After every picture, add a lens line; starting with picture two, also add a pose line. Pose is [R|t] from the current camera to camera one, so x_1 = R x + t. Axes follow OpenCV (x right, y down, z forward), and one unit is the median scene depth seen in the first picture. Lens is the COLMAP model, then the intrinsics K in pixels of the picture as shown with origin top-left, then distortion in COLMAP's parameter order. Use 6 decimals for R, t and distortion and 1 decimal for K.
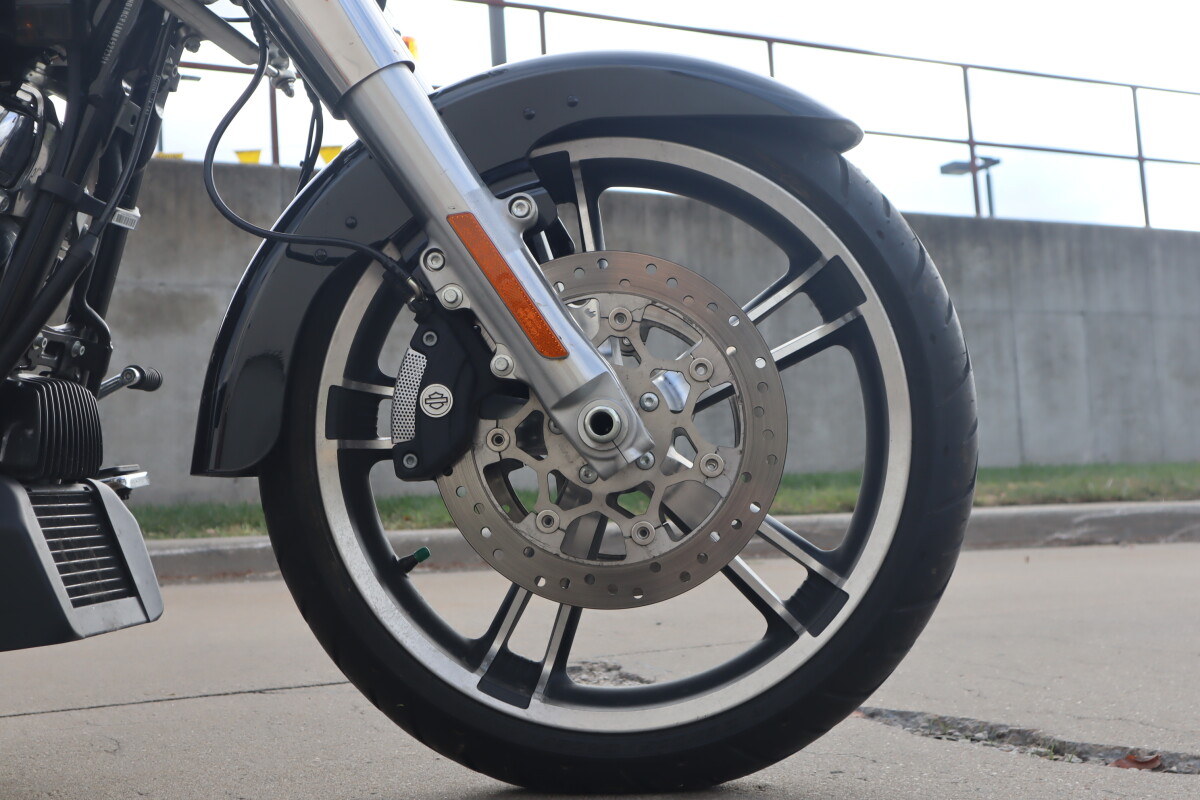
lens RADIAL K [[1451.9, 0, 600.1], [0, 1451.9, 381.6], [0, 0, 1]] dist [0.001767, 0.047296]
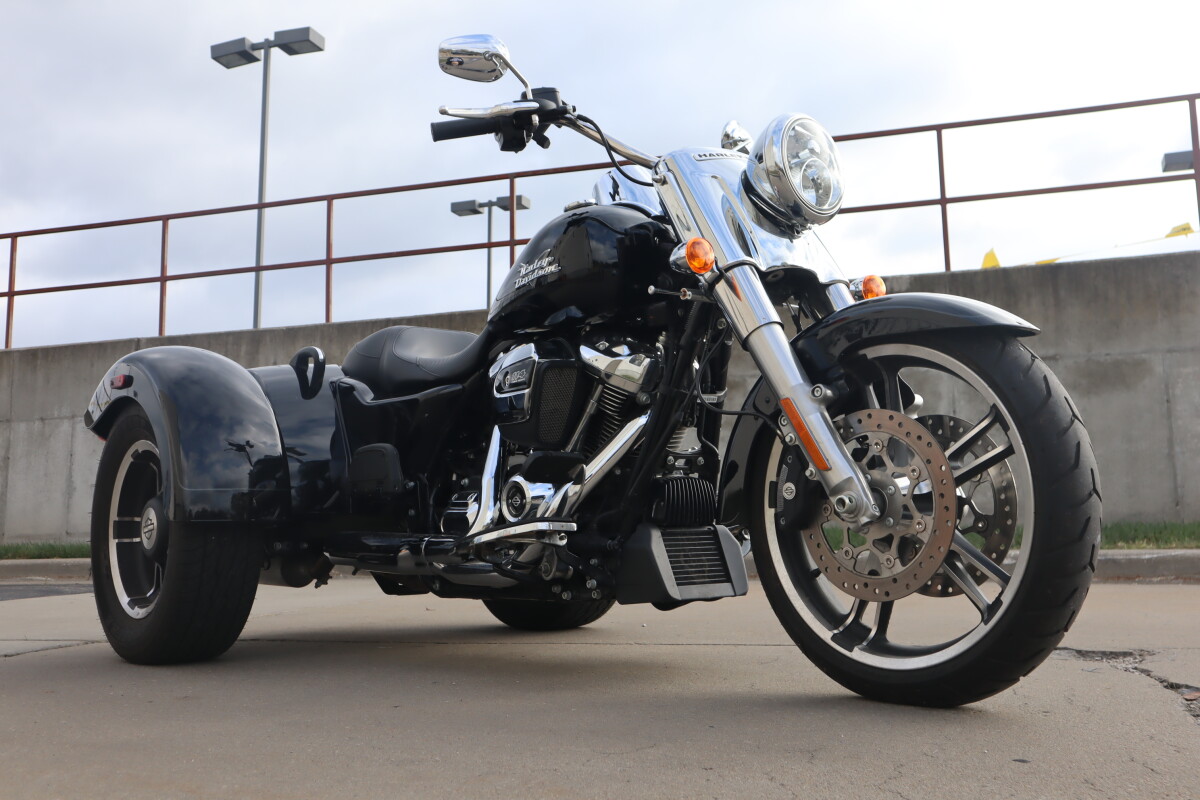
lens RADIAL K [[1045.7, 0, 600.0], [0, 1045.7, 400.0], [0, 0, 1]] dist [-0.005508, 0.000342]
pose [[0.723297, -0.066083, -0.687368, 0.627624], [0.045341, 0.997807, -0.048217, -0.048439], [0.689047, 0.003710, 0.724707, -0.197728]]
